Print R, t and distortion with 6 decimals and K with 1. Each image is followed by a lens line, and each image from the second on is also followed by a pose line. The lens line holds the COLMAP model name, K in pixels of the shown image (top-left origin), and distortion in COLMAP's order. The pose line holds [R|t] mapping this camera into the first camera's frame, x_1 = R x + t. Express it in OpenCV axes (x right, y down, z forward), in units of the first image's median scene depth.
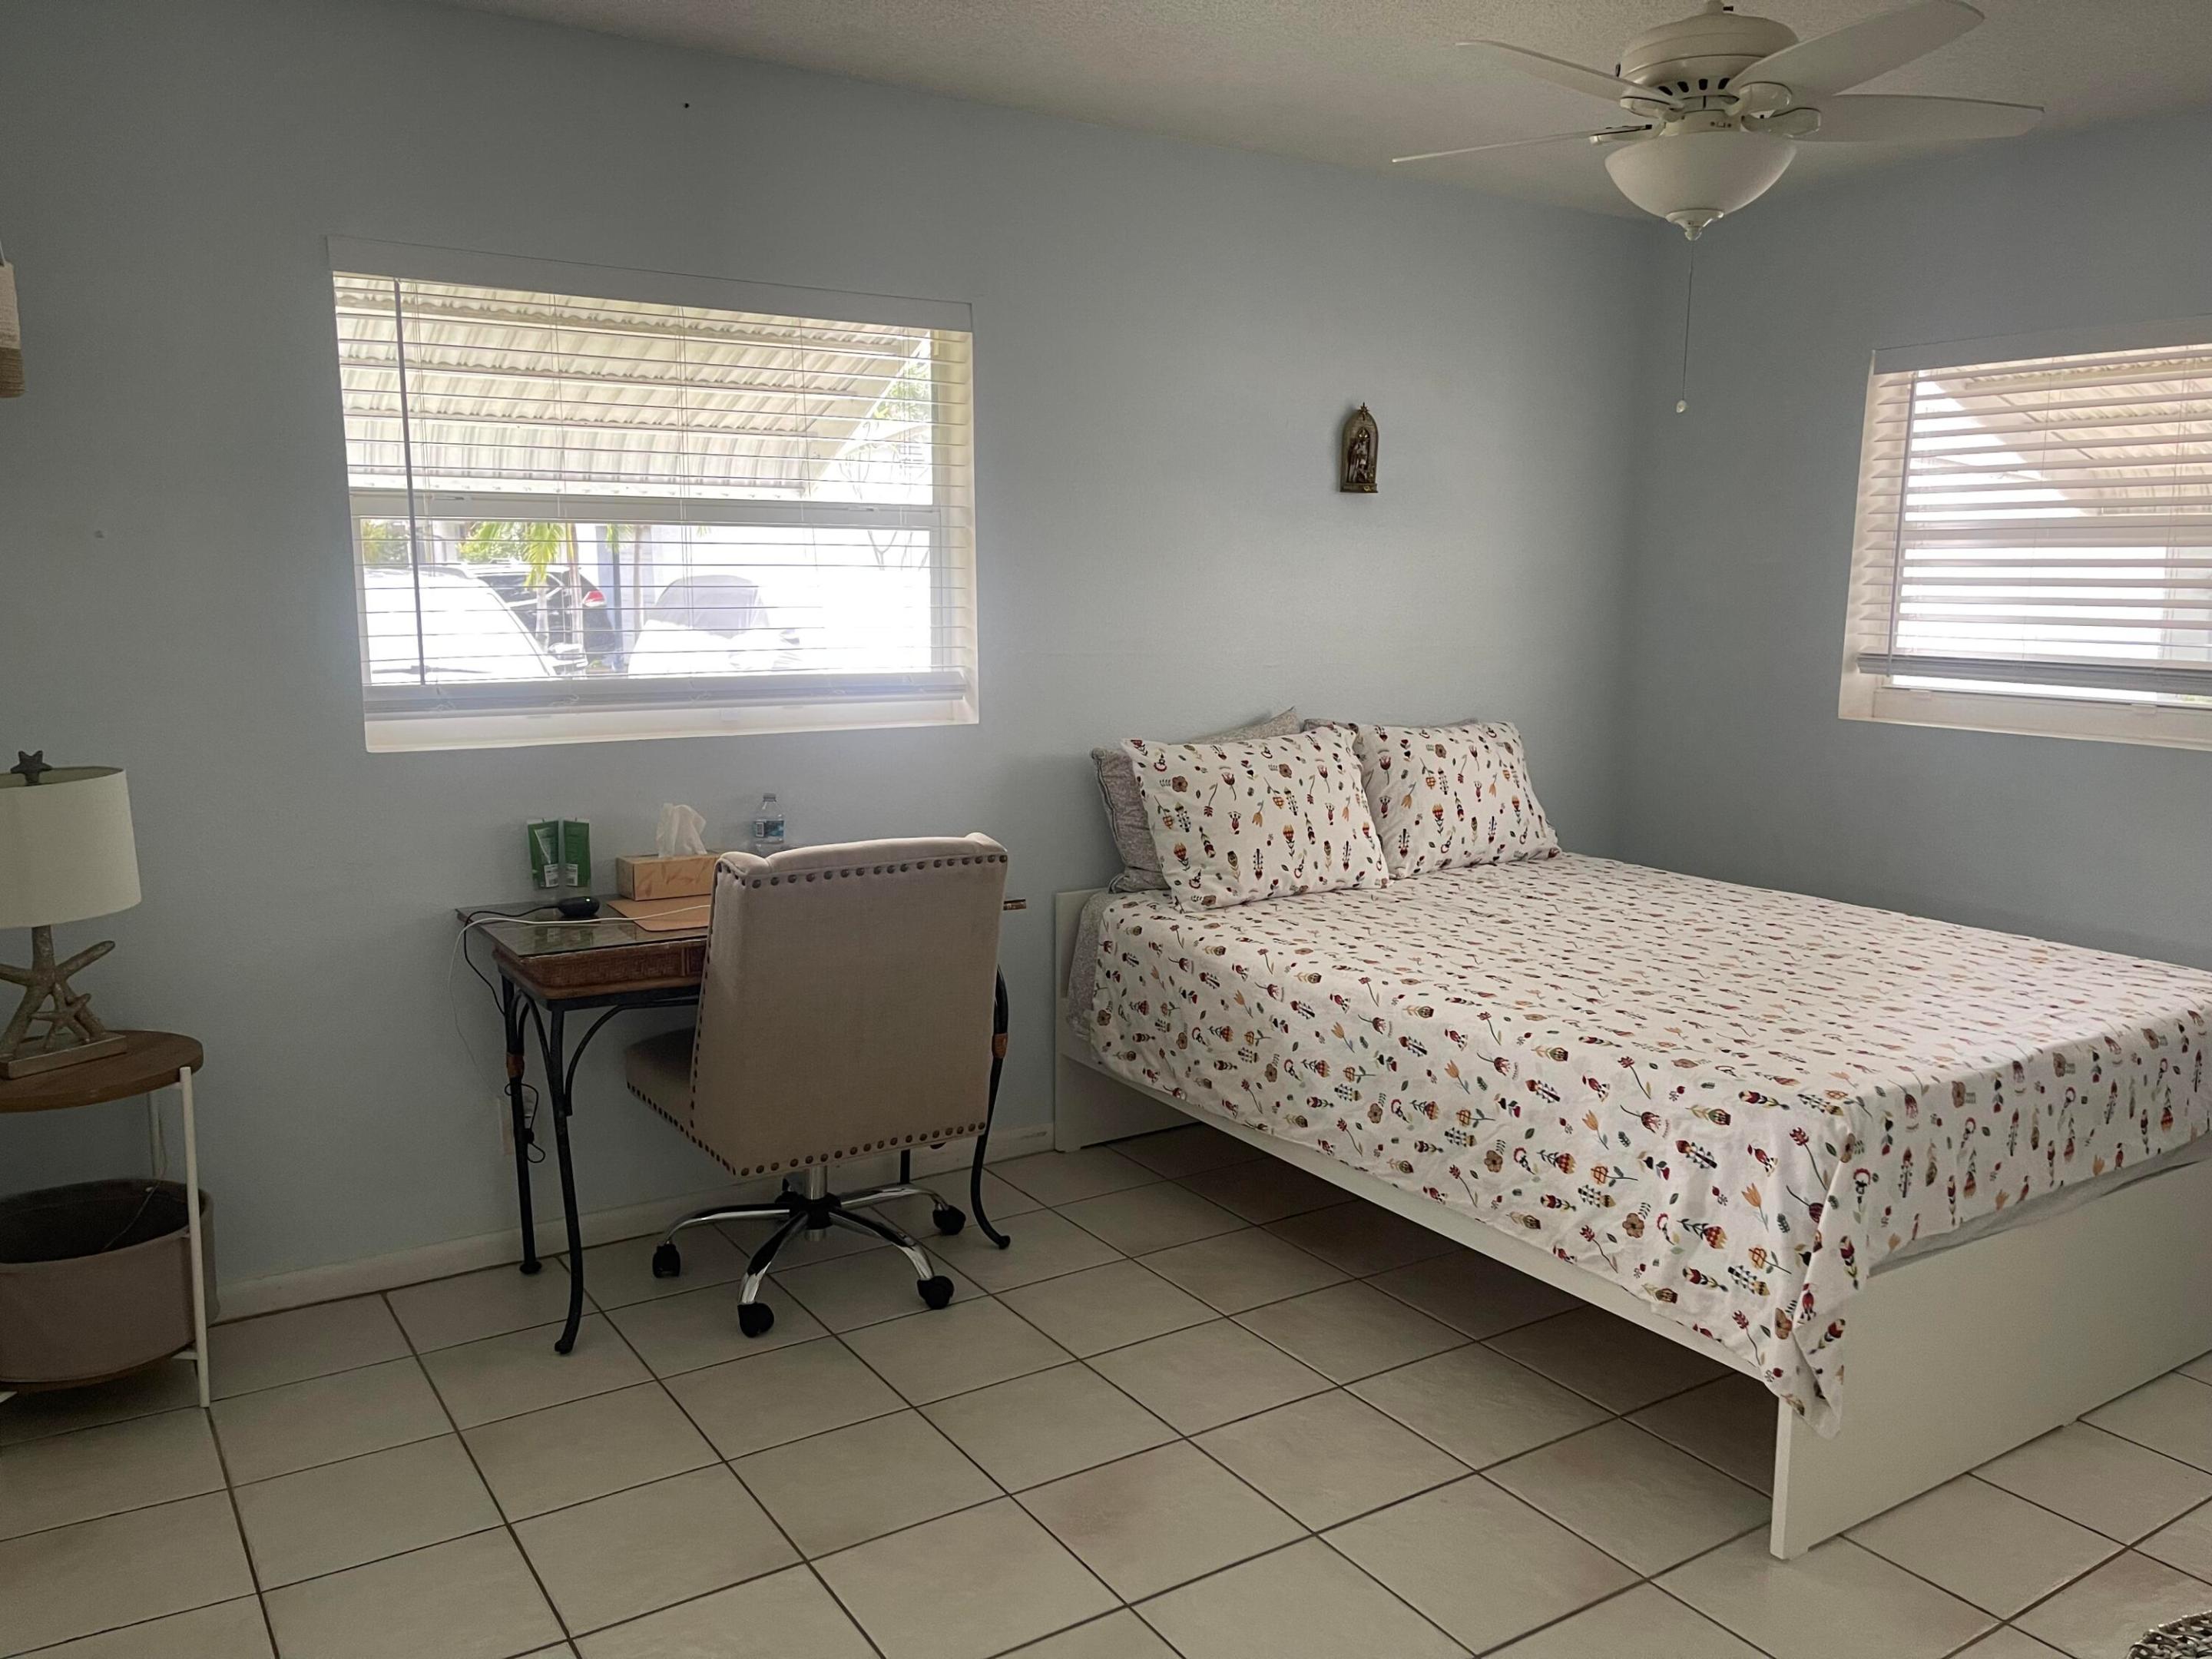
lens RADIAL K [[1663.3, 0, 1106.0], [0, 1663.3, 829.5], [0, 0, 1]] dist [0.052010, -0.060003]
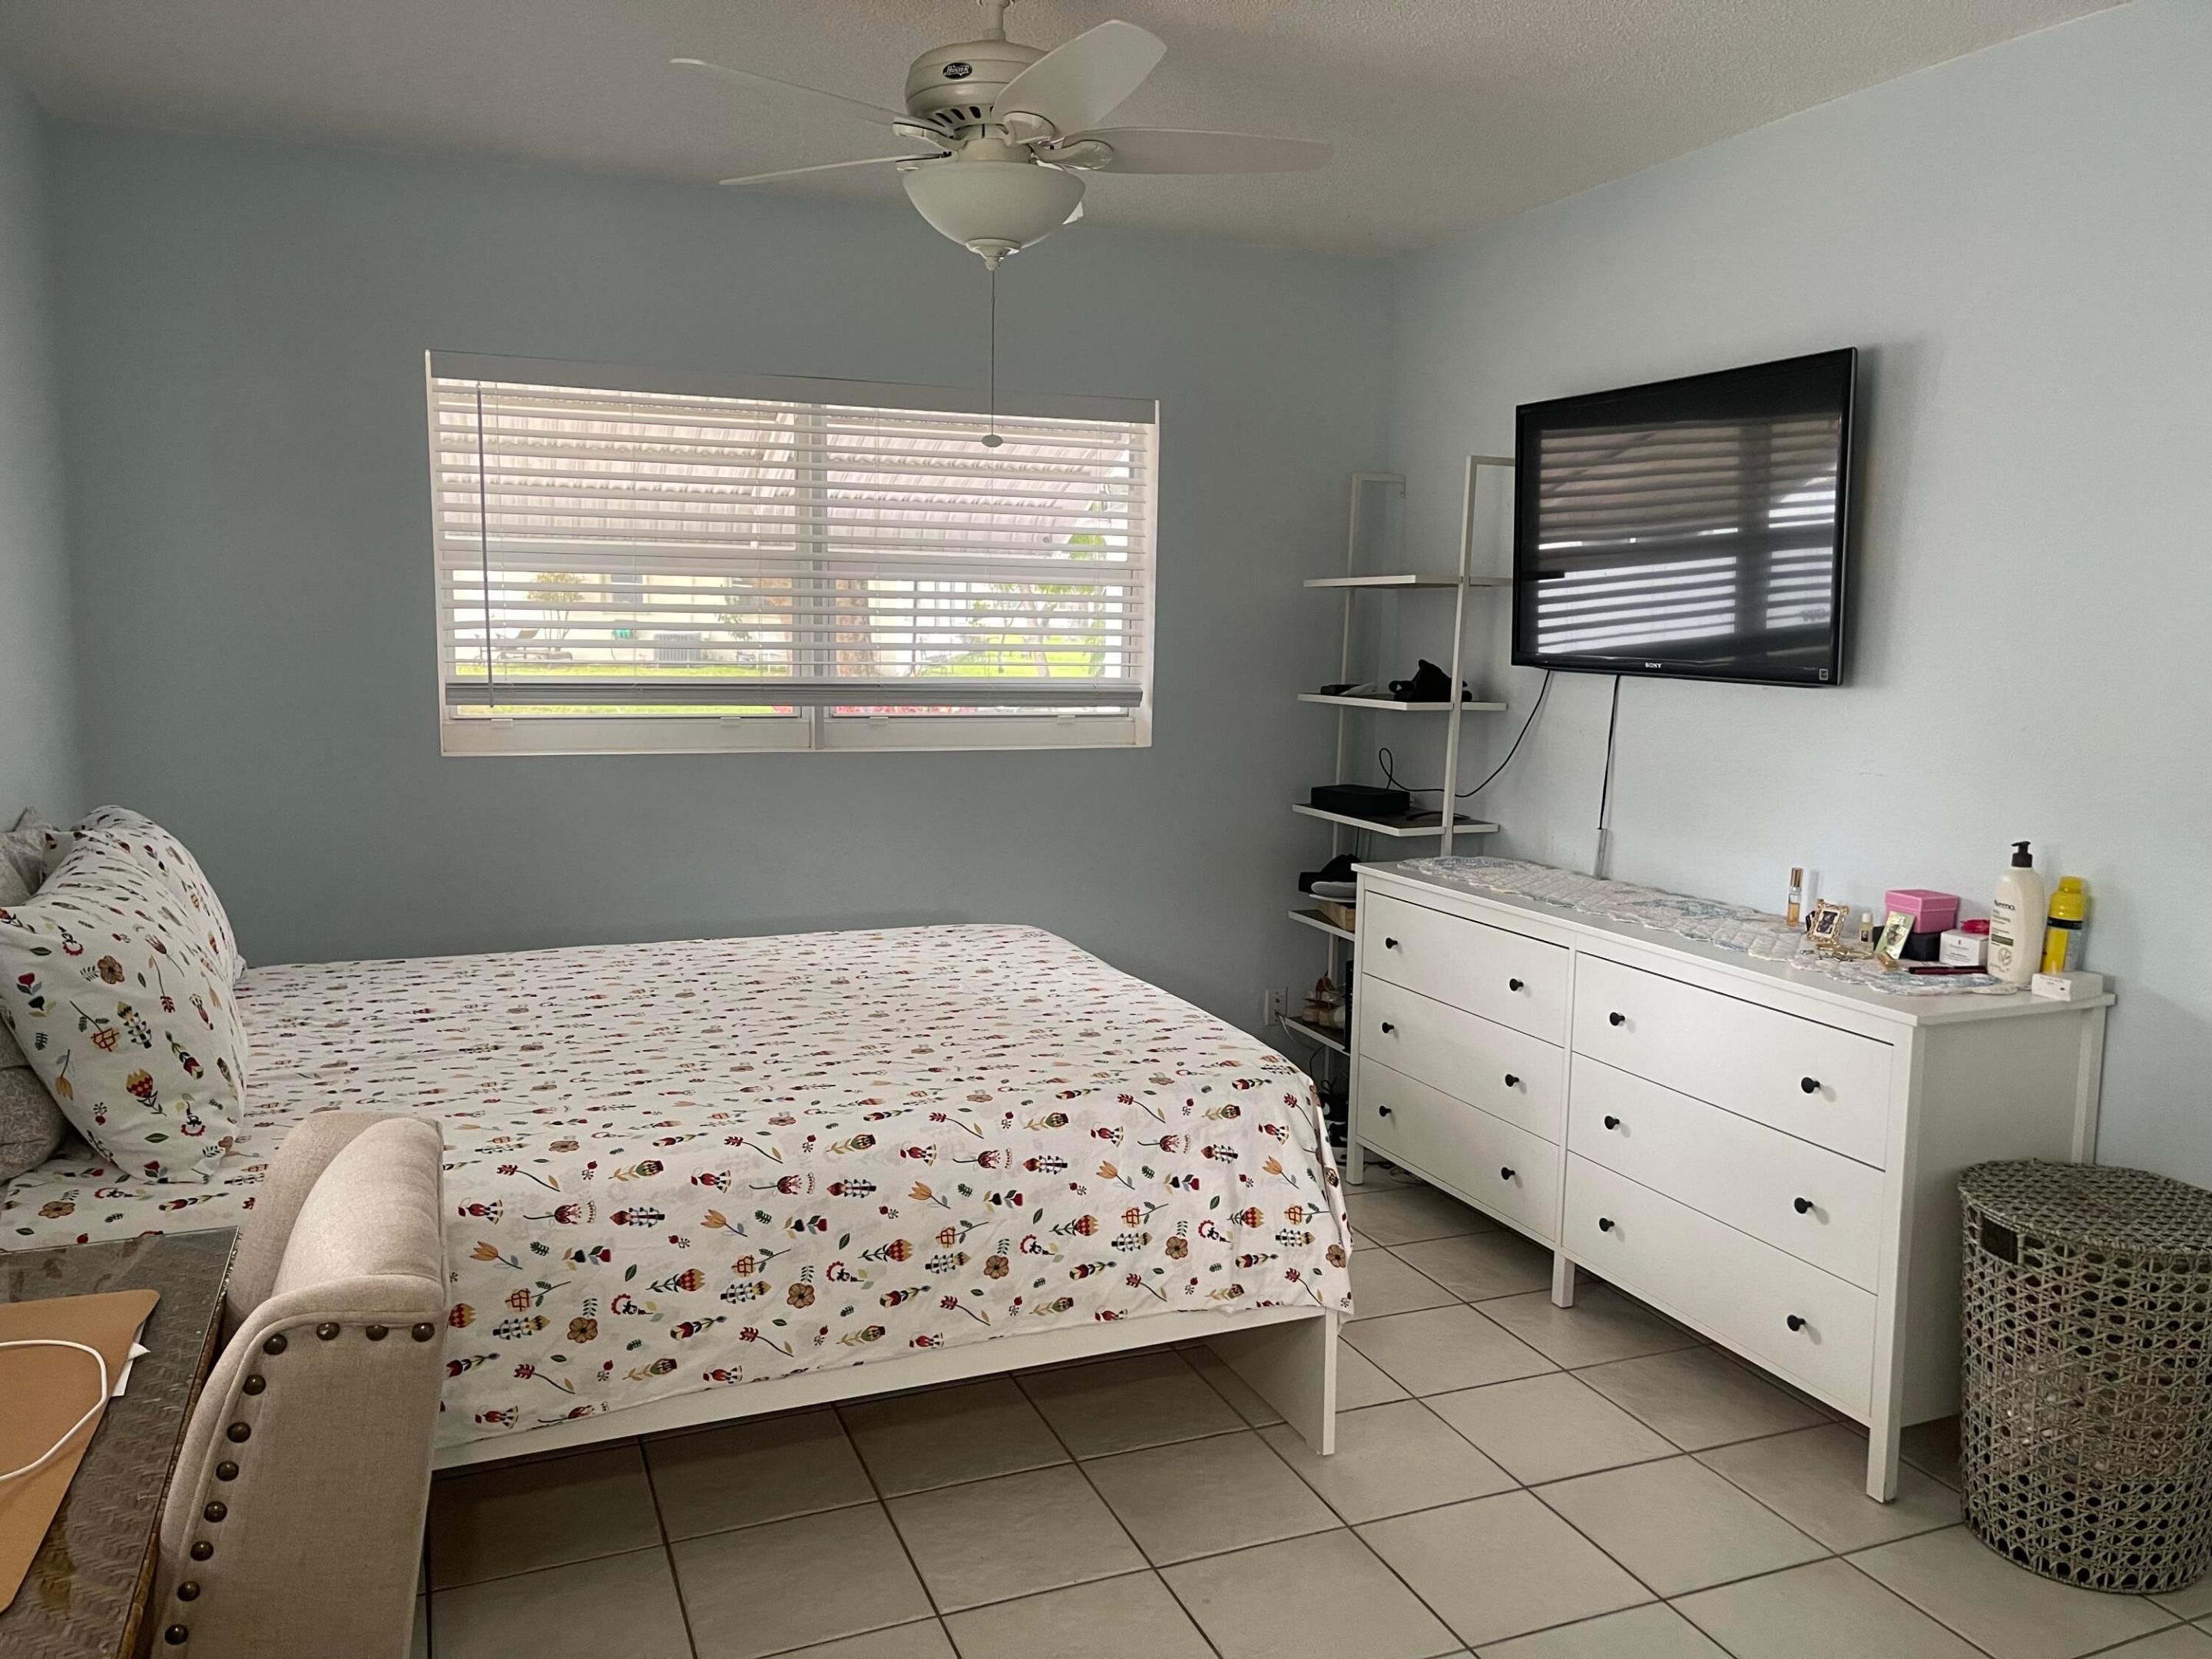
lens RADIAL K [[1663.3, 0, 1106.0], [0, 1663.3, 829.5], [0, 0, 1]] dist [0.052010, -0.060003]
pose [[0.187977, -0.136308, 0.972669, -0.581748], [0.136246, 0.984367, 0.111617, -0.121143], [-0.972678, 0.111541, 0.203610, 0.718036]]
